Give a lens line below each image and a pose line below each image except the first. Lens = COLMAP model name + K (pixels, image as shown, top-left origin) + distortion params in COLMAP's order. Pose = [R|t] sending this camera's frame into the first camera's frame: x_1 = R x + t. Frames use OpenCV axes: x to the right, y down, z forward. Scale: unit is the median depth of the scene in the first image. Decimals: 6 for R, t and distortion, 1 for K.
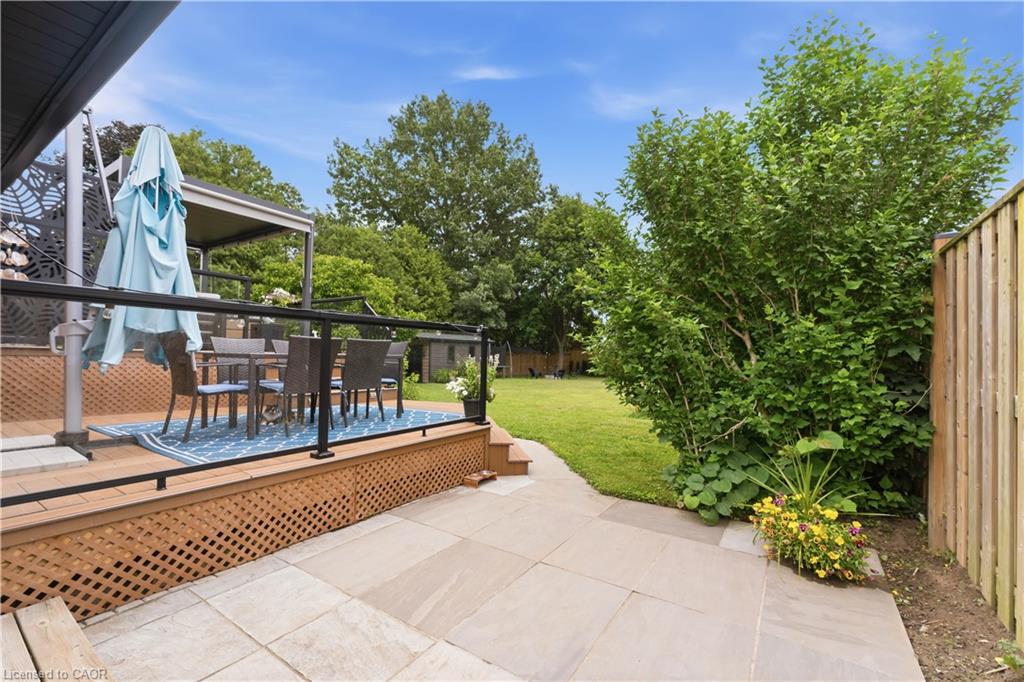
lens RADIAL K [[447.0, 0, 514.8], [0, 447.0, 356.8], [0, 0, 1]] dist [0.001196, 0.000319]
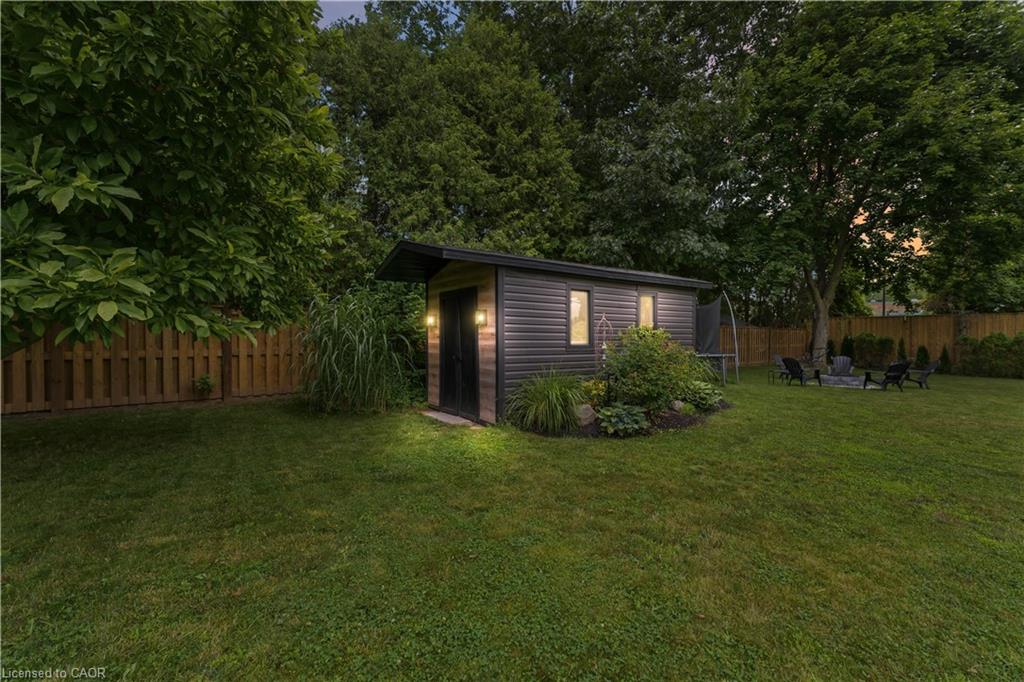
lens RADIAL K [[447.0, 0, 514.8], [0, 447.0, 356.8], [0, 0, 1]] dist [0.001196, 0.000319]
pose [[0.953357, -0.002536, -0.301836, -0.081649], [0.015223, 0.999096, 0.039689, 0.005557], [0.301462, -0.042432, 0.952533, 0.612407]]
